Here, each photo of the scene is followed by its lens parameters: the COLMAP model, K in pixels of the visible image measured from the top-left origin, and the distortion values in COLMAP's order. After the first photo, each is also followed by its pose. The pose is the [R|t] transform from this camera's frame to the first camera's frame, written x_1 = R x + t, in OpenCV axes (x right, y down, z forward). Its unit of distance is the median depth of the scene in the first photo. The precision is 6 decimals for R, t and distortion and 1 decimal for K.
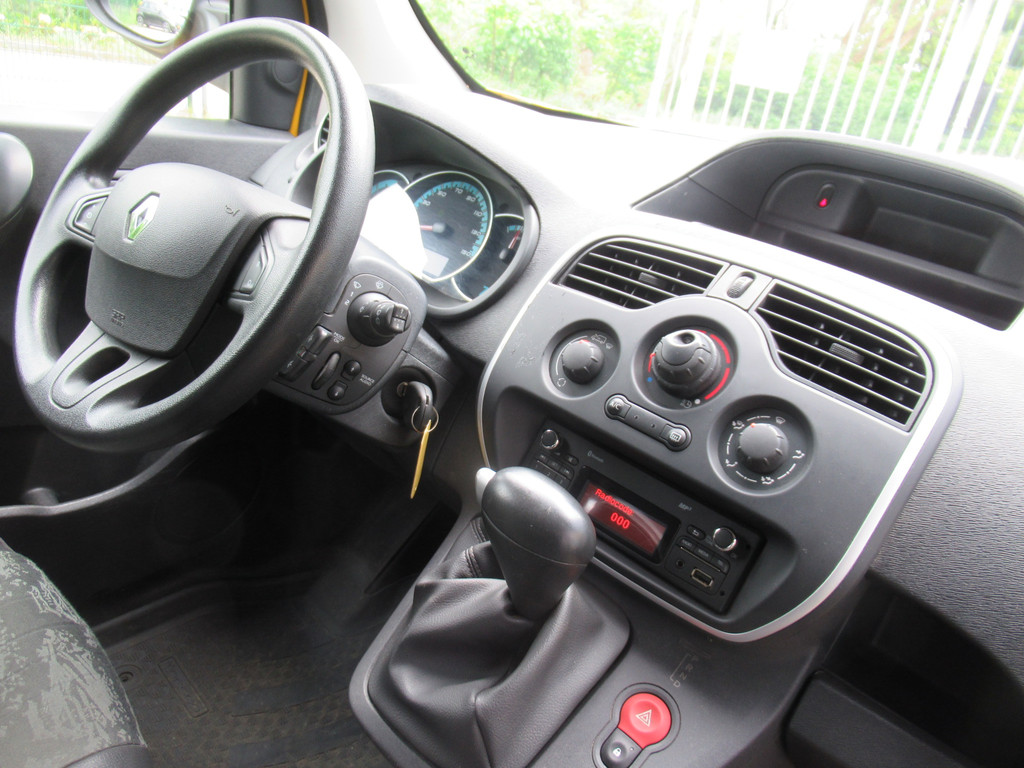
lens RADIAL K [[768.2, 0, 512.0], [0, 768.2, 384.0], [0, 0, 1]] dist [-0.002569, 0.000385]
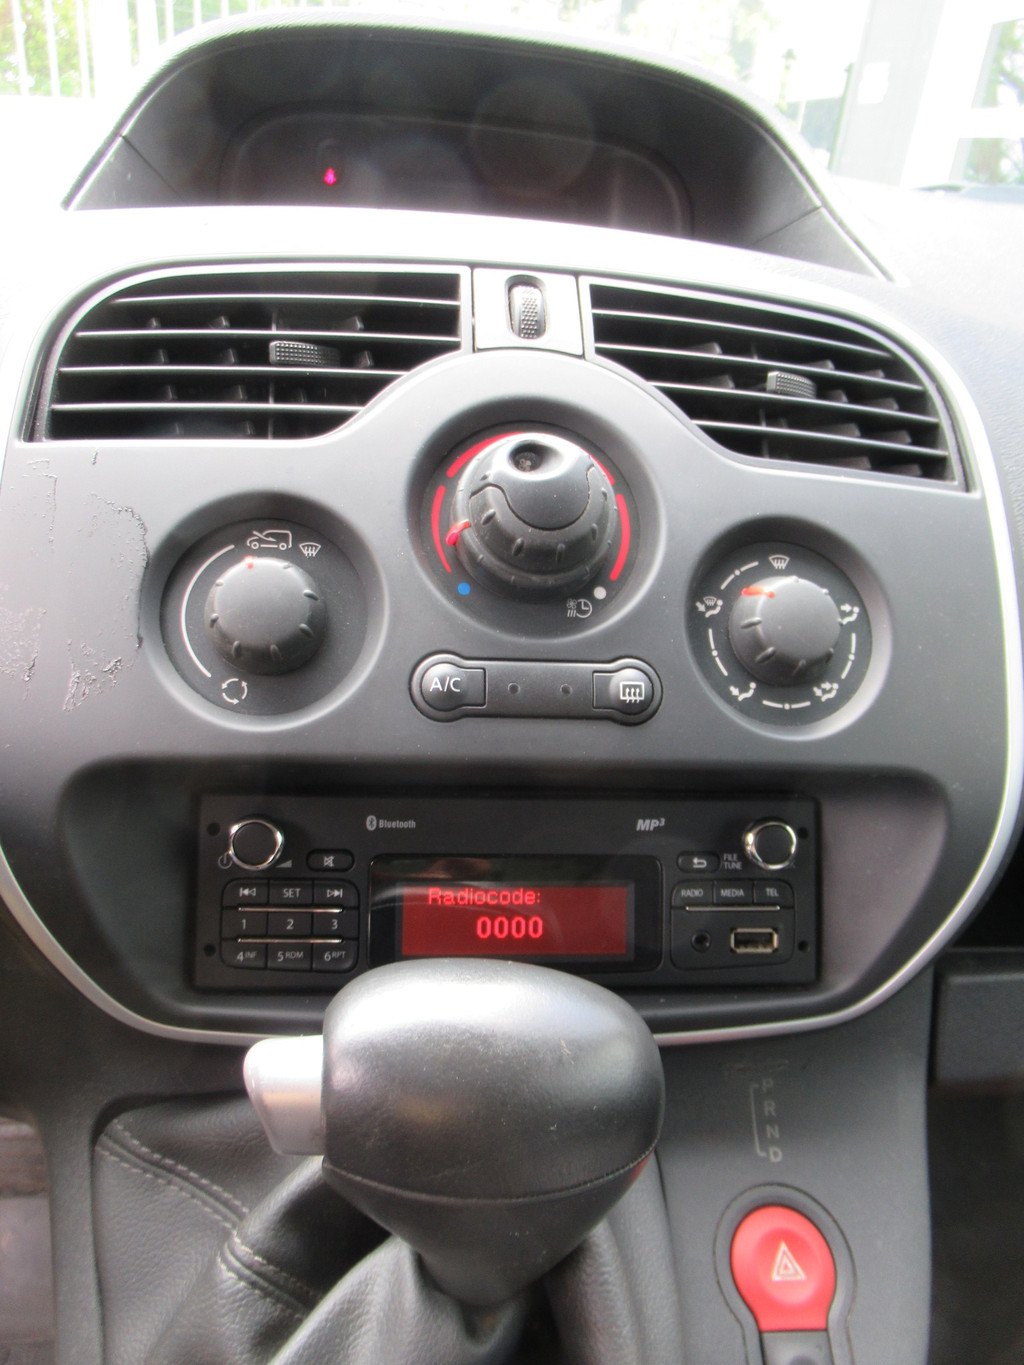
lens RADIAL K [[1024.0, 0, 512.0], [0, 1024.0, 682.5], [0, 0, 1]] dist [-0.002569, 0.000385]
pose [[0.661791, -0.428451, 0.615193, -0.143997], [0.337362, 0.903015, 0.265989, -0.090096], [-0.669492, 0.031514, 0.742151, 0.562649]]
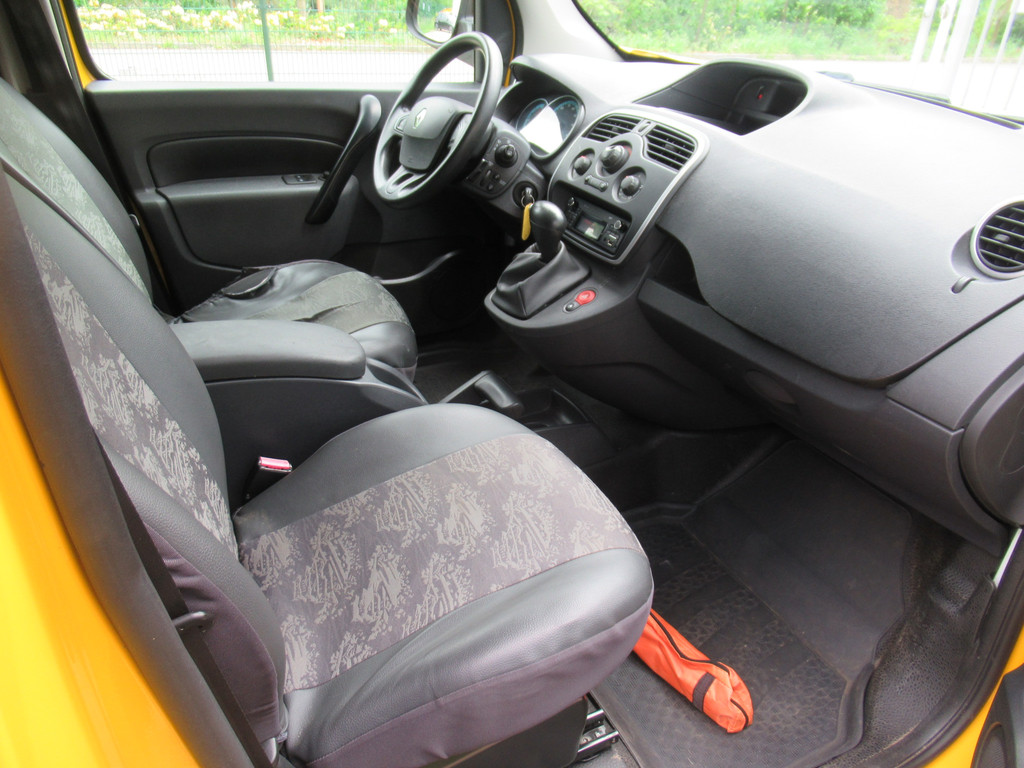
lens RADIAL K [[768.2, 0, 512.0], [0, 768.2, 384.0], [0, 0, 1]] dist [-0.002569, 0.000385]
pose [[0.932482, 0.053225, -0.357274, 0.770331], [-0.040003, 0.998217, 0.044302, 0.546264], [0.358995, -0.027018, 0.932948, -1.304950]]
